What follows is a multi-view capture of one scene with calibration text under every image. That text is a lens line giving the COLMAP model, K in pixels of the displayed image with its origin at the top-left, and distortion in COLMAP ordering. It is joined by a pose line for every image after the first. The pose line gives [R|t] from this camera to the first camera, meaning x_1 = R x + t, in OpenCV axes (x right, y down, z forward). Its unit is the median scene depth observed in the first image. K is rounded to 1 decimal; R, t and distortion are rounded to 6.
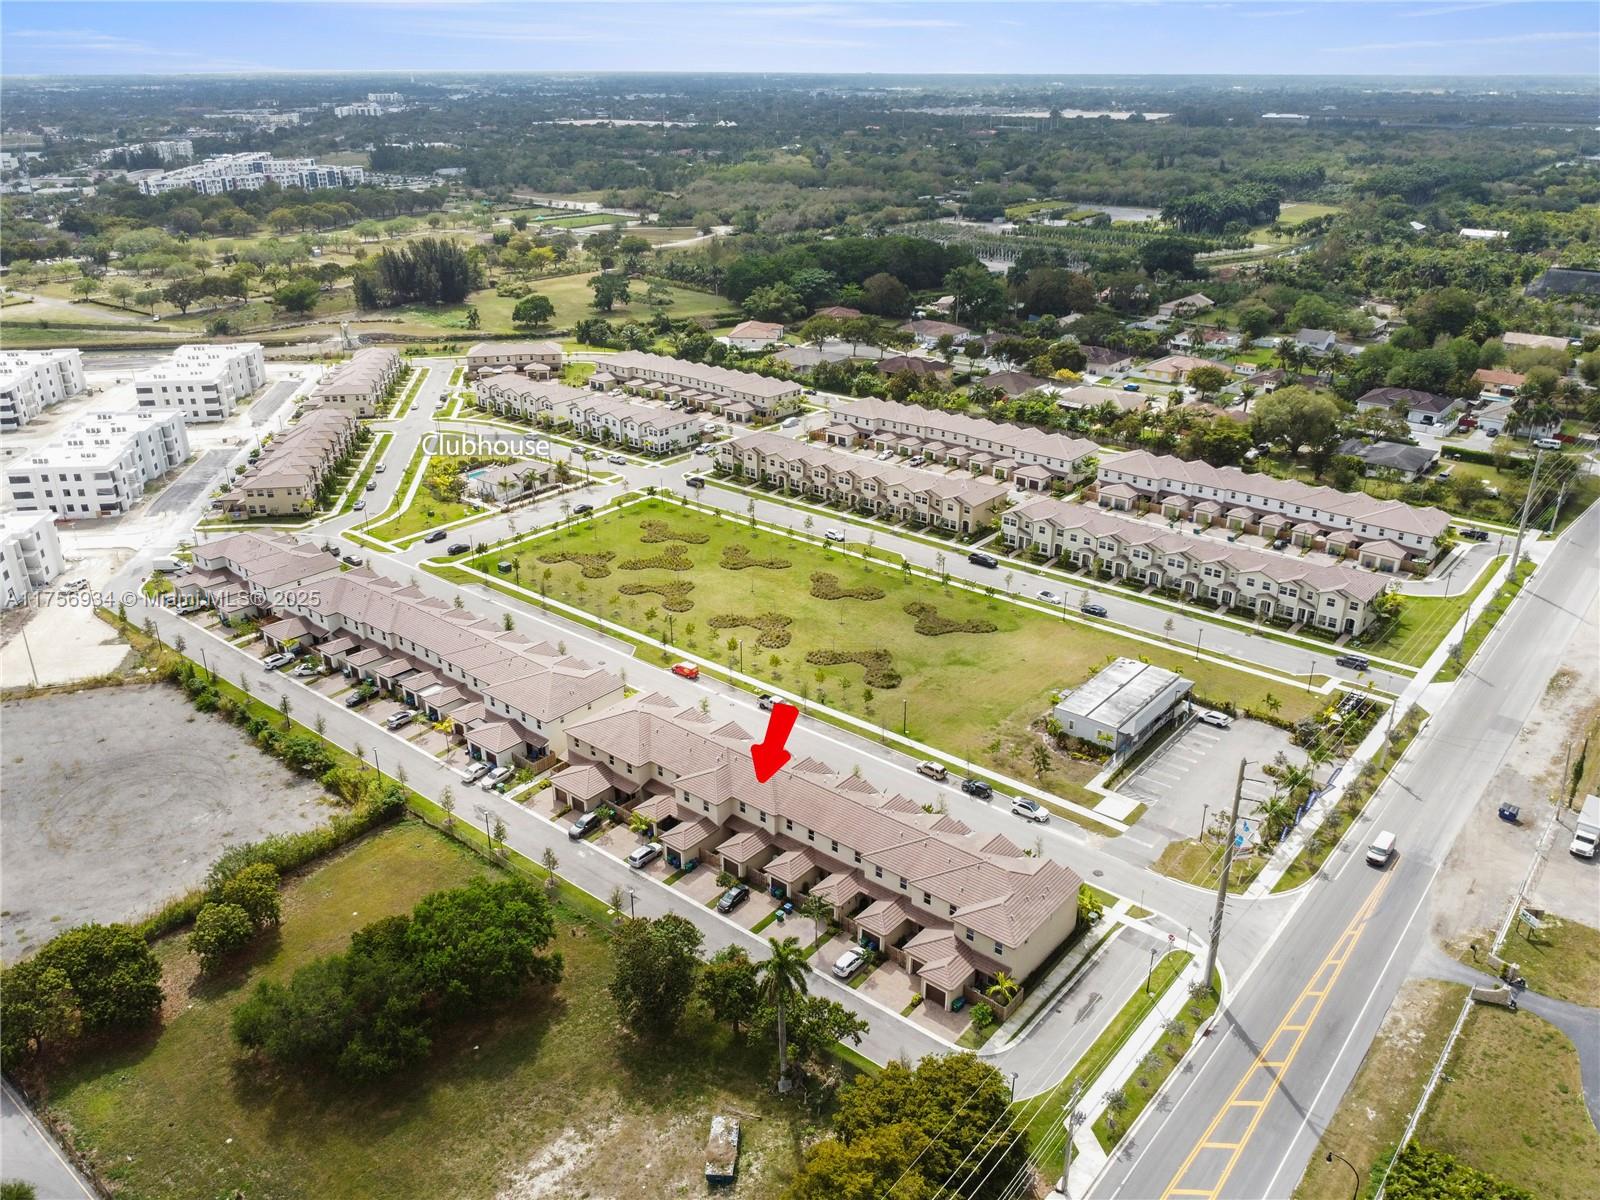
lens RADIAL K [[1200.4, 0, 800.0], [0, 1200.4, 600.0], [0, 0, 1]] dist [-0.001637, -0.000093]
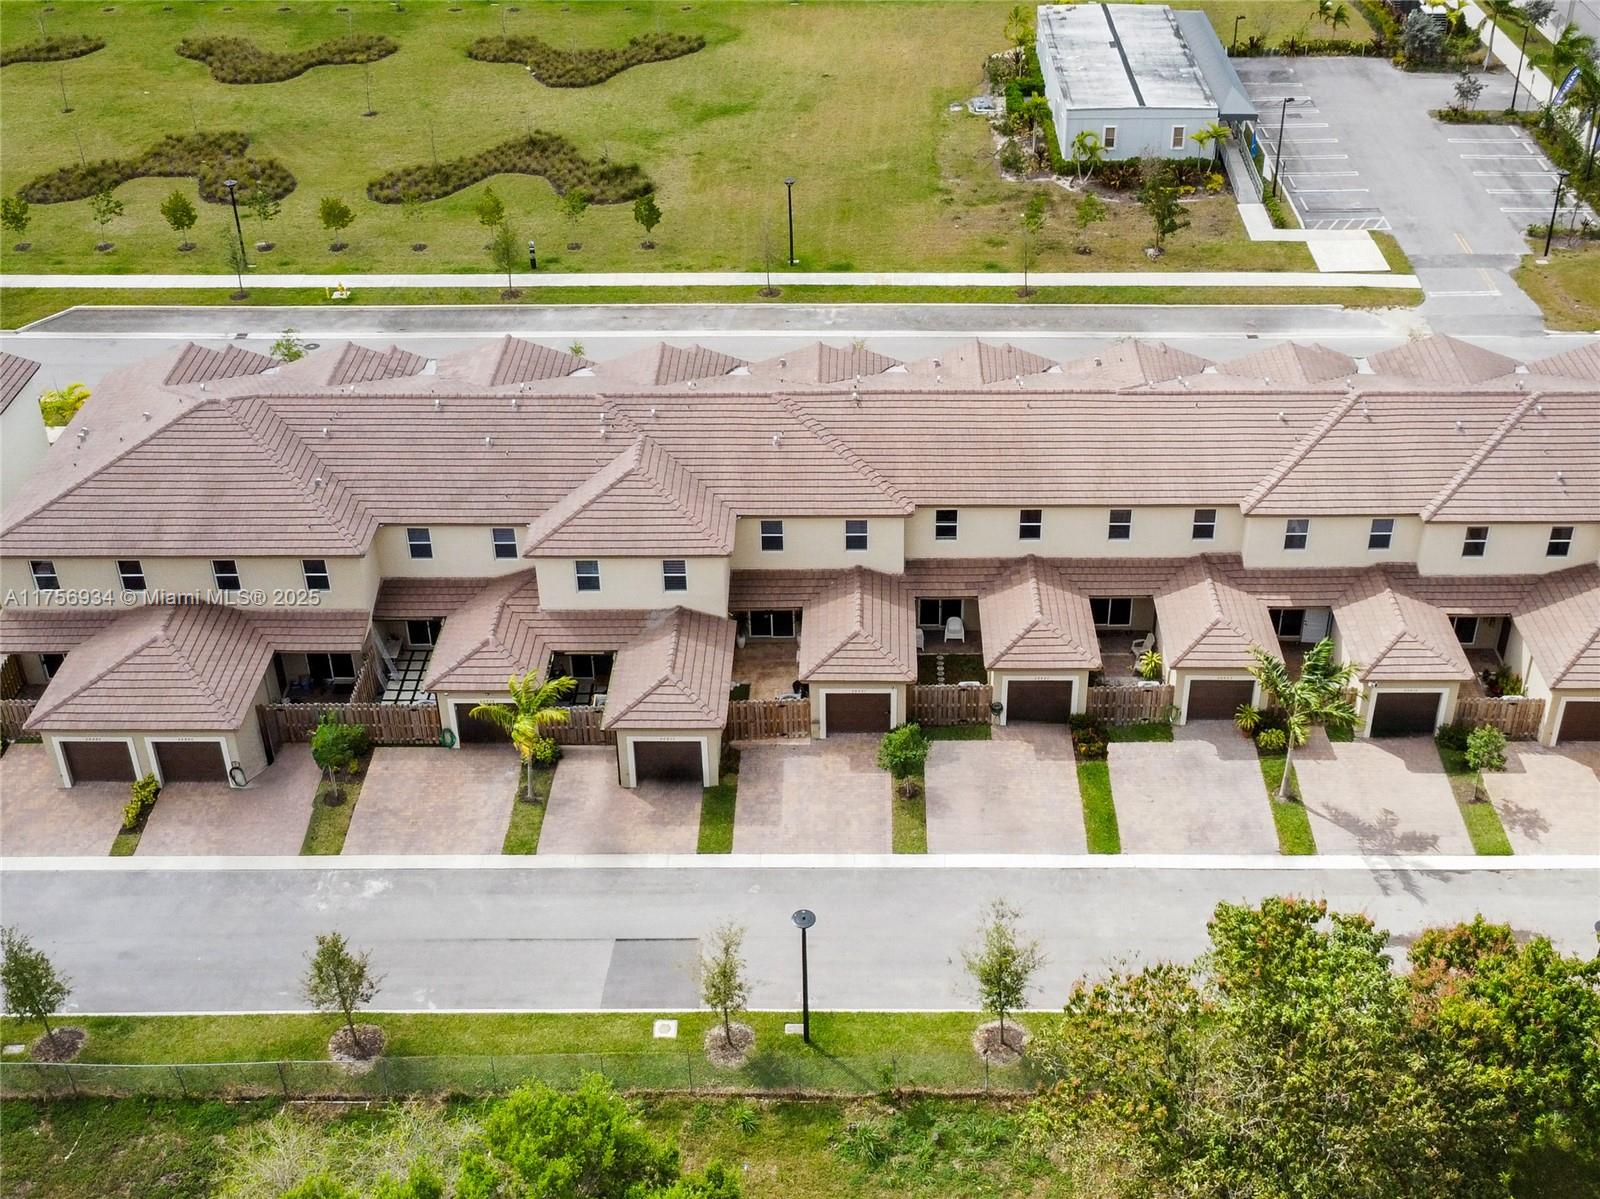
lens RADIAL K [[1632.3, 0, 800.0], [0, 1632.3, 599.5], [0, 0, 1]] dist [-0.005949, -0.001277]
pose [[0.778991, -0.378447, 0.499950, -0.228812], [0.255094, 0.919634, 0.298665, 0.051645], [-0.572800, -0.105123, 0.812926, 0.547813]]
